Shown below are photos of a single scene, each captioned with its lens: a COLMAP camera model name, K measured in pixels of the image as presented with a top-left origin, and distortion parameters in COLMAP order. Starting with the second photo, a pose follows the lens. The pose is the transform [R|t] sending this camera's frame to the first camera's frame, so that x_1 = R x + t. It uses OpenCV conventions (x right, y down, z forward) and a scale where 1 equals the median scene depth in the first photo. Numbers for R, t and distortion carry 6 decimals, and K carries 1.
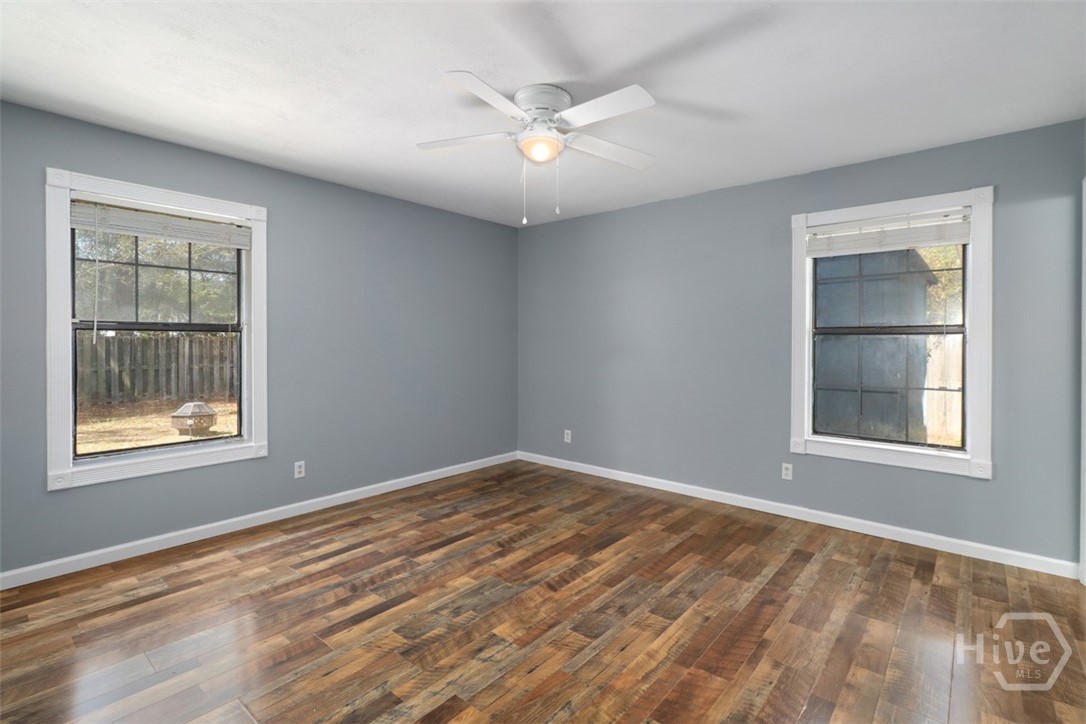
lens RADIAL K [[504.4, 0, 547.1], [0, 504.4, 347.4], [0, 0, 1]] dist [0.013007, -0.000177]
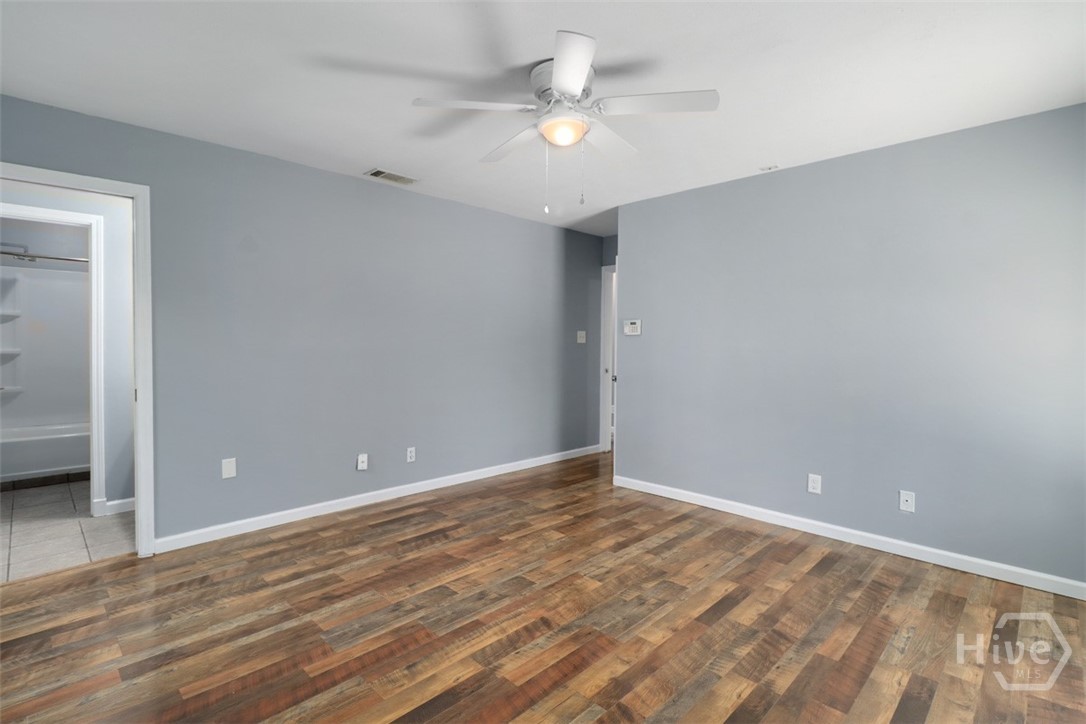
lens RADIAL K [[504.4, 0, 547.1], [0, 504.4, 347.4], [0, 0, 1]] dist [0.013007, -0.000177]
pose [[-0.997310, -0.012478, 0.072231, -0.046924], [-0.011022, 0.999729, 0.020524, -0.012037], [-0.072468, 0.019672, -0.997177, 1.750656]]
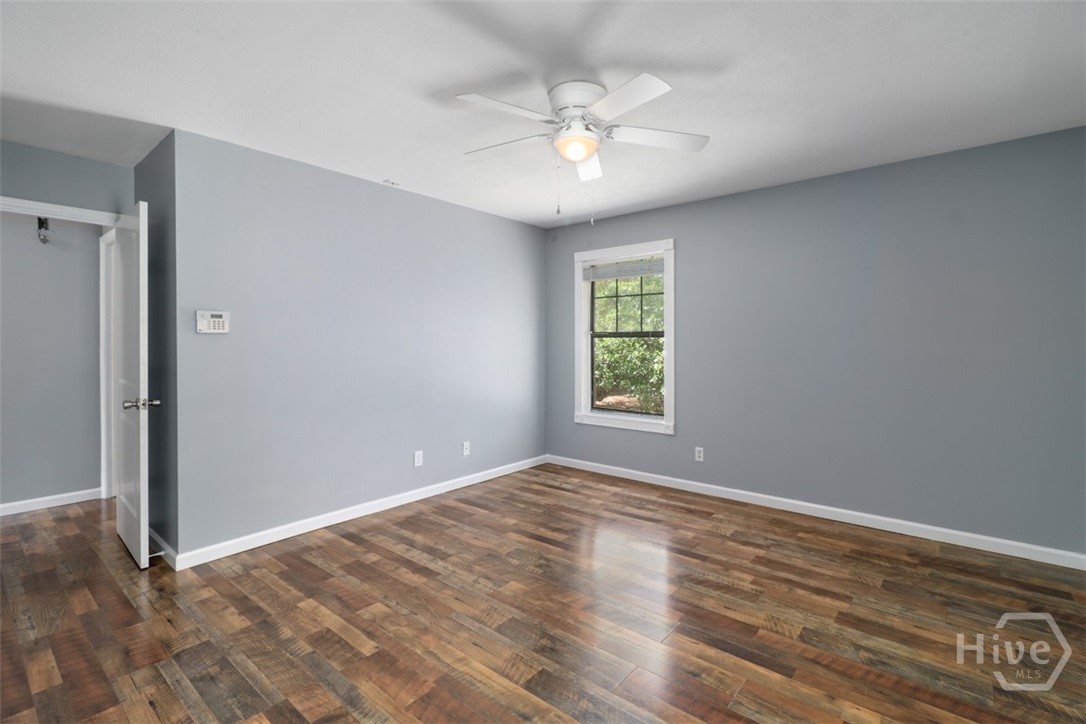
lens RADIAL K [[504.4, 0, 547.1], [0, 504.4, 347.4], [0, 0, 1]] dist [0.013007, -0.000177]
pose [[0.004612, 0.002842, -0.999985, 0.883857], [-0.011510, 0.999930, 0.002788, -0.002652], [0.999923, 0.011497, 0.004644, 0.859994]]
